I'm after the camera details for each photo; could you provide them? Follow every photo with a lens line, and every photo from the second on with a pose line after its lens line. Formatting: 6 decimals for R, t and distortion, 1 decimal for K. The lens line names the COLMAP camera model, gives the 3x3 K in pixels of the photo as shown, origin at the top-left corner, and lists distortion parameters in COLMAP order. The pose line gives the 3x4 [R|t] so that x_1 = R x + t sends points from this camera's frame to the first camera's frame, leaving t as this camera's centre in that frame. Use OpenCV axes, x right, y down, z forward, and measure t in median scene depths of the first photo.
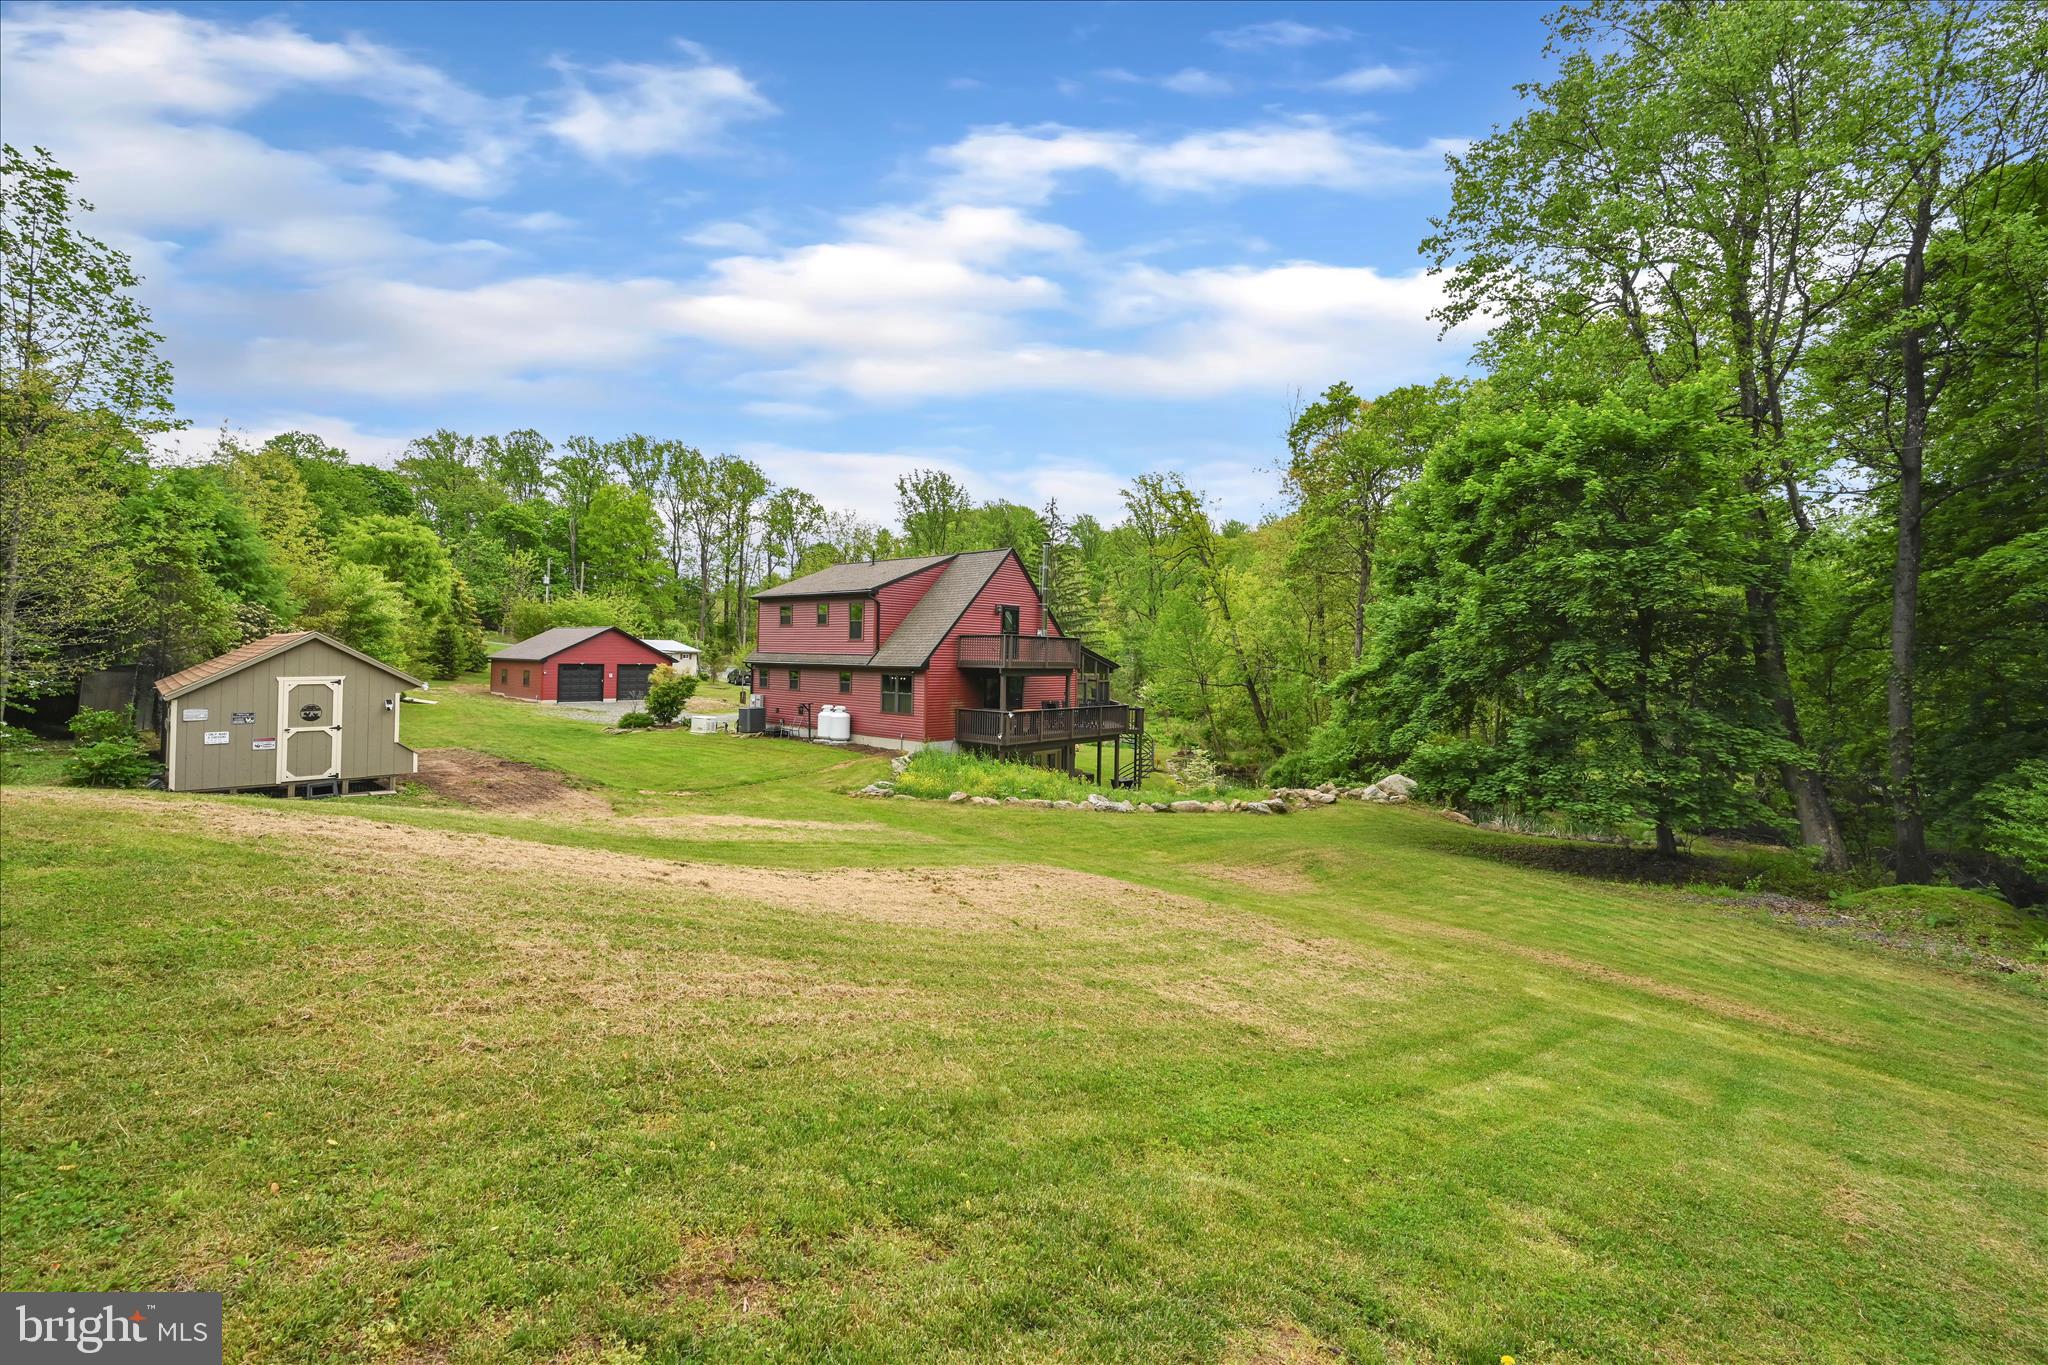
lens RADIAL K [[836.4, 0, 1025.7], [0, 836.4, 694.7], [0, 0, 1]] dist [0.000536, -0.000386]
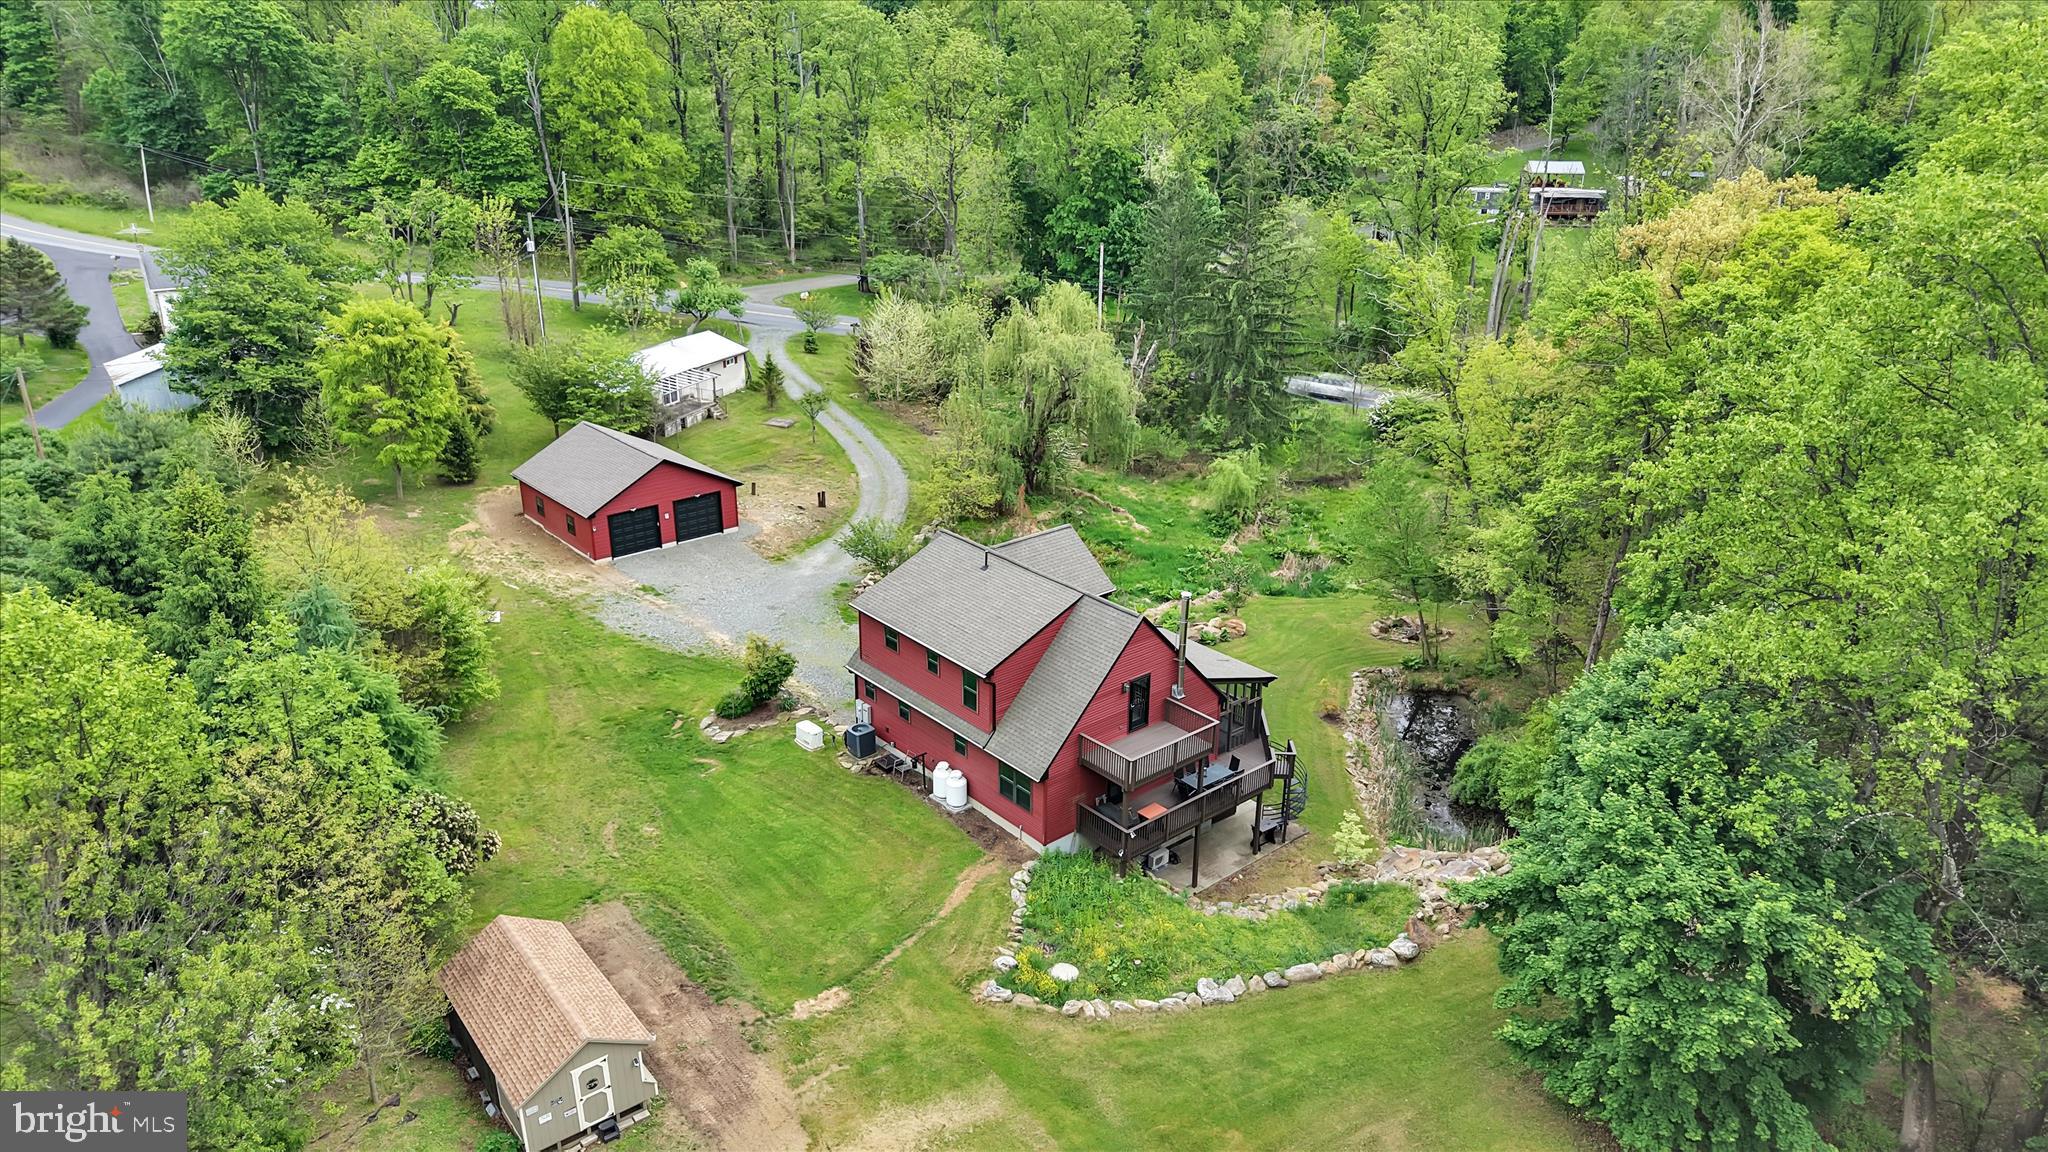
lens RADIAL K [[1393.5, 0, 1024.8], [0, 1393.5, 578.5], [0, 0, 1]] dist [0.024260, -0.003224]
pose [[0.988398, 0.040823, -0.146296, 0.074340], [0.018816, 0.922871, 0.384649, -0.786938], [0.150715, -0.382939, 0.911396, -0.328534]]
